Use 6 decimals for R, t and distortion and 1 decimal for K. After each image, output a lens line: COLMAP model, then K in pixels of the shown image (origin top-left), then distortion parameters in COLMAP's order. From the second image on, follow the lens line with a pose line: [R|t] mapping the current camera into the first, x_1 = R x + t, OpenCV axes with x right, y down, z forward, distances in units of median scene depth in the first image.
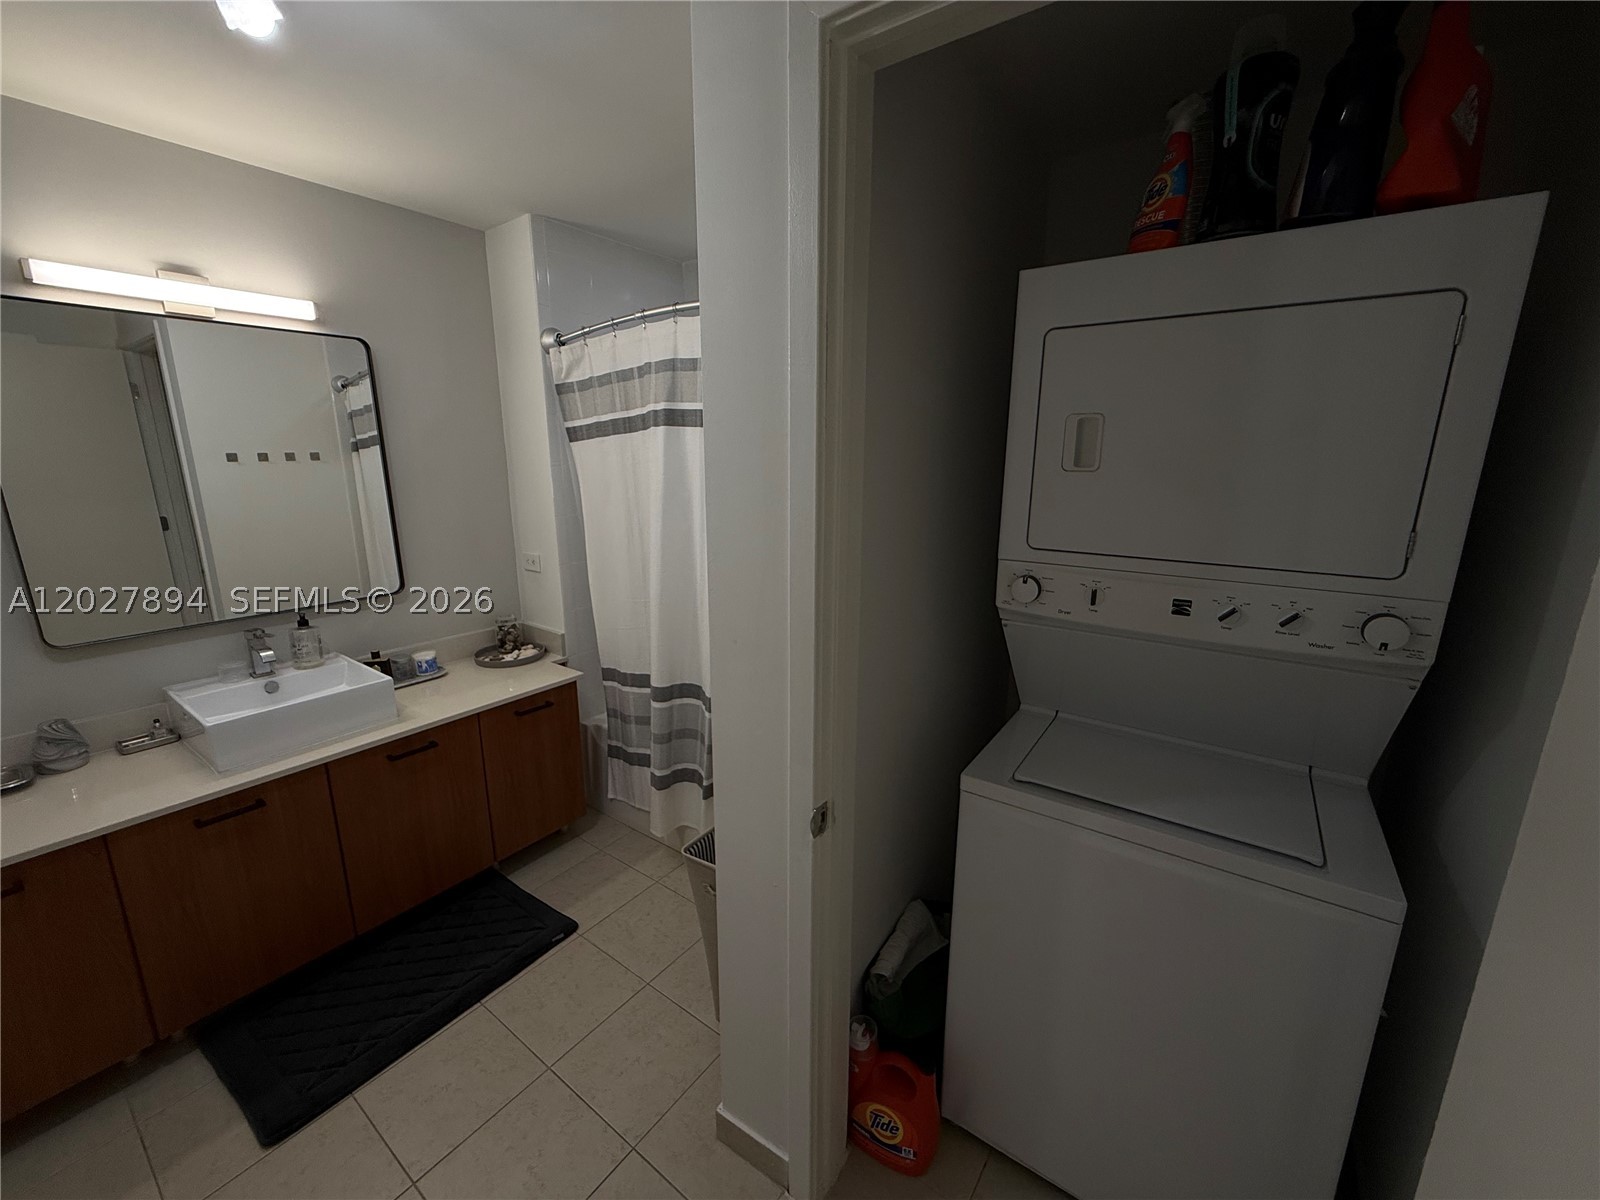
lens RADIAL K [[639.2, 0, 793.7], [0, 639.2, 599.4], [0, 0, 1]] dist [0.003472, 0.001398]
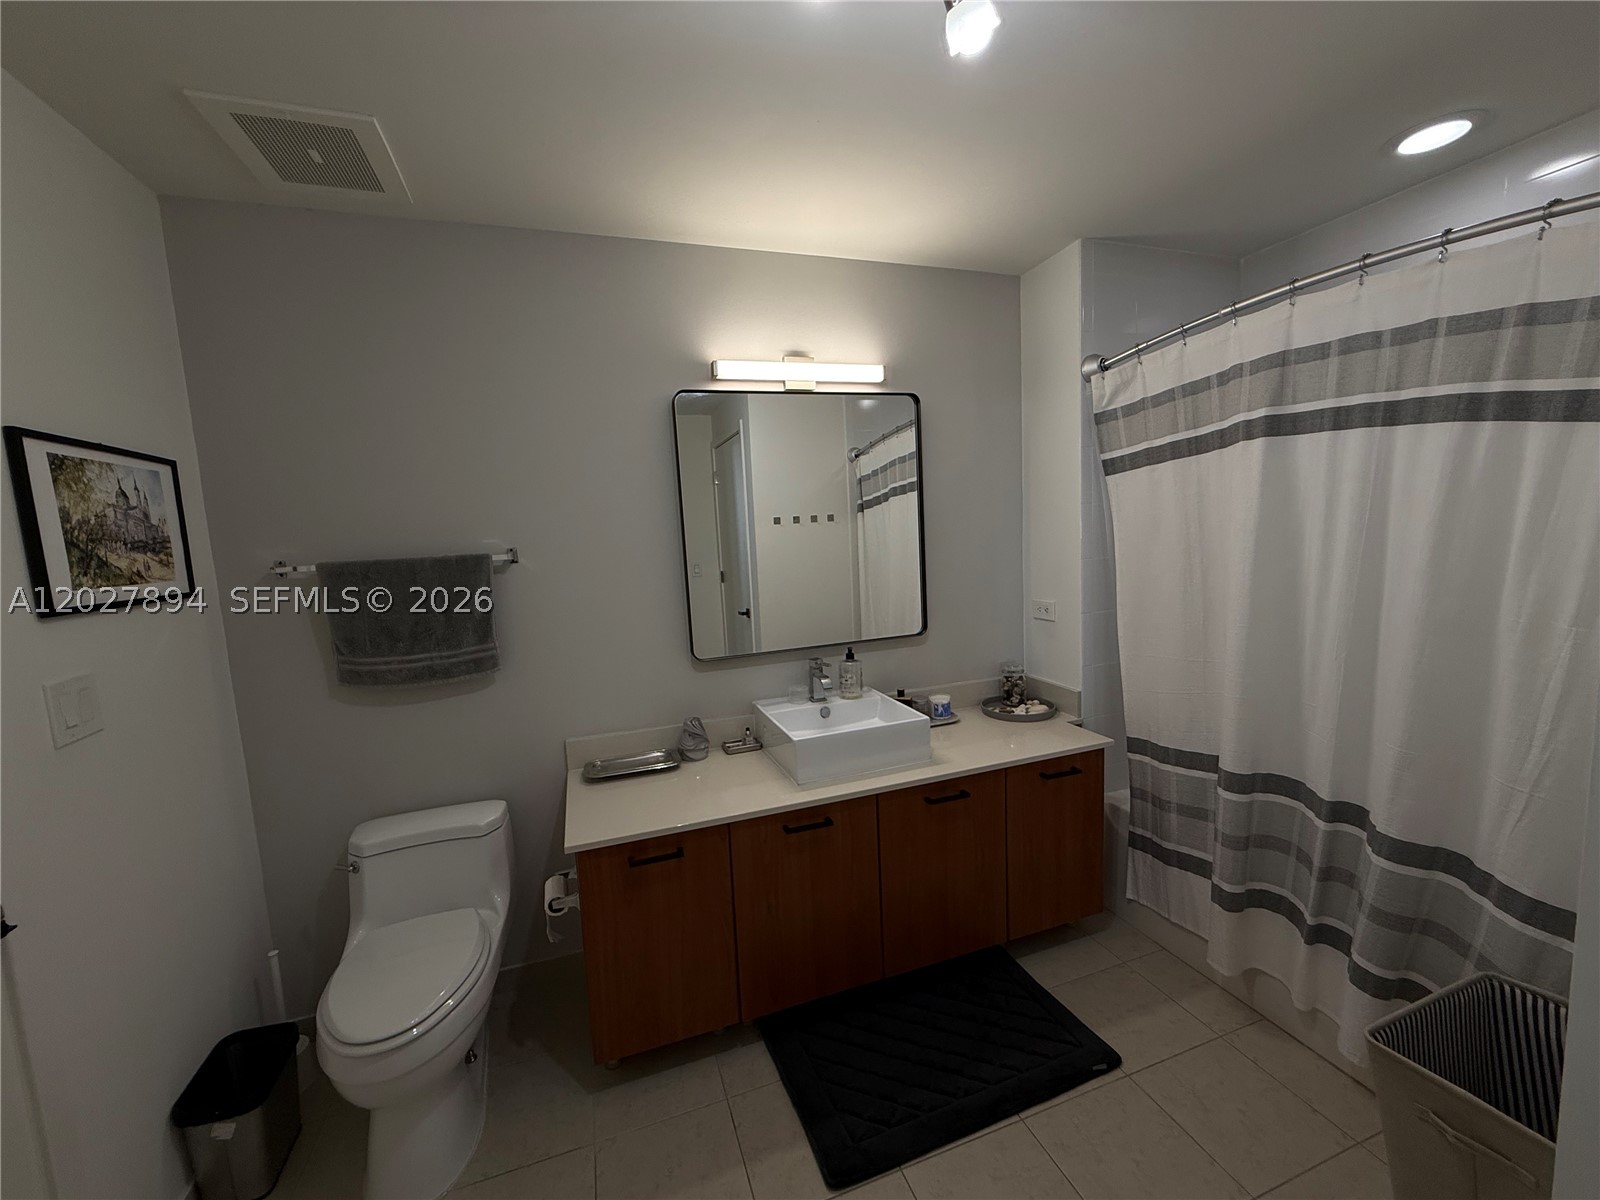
lens RADIAL K [[639.2, 0, 802.4], [0, 639.2, 601.1], [0, 0, 1]] dist [0.003472, 0.001398]
pose [[0.826813, 0.021564, -0.562064, -0.210875], [-0.078501, 0.993909, -0.077347, 0.031729], [0.556973, 0.108074, 0.823469, 0.054609]]
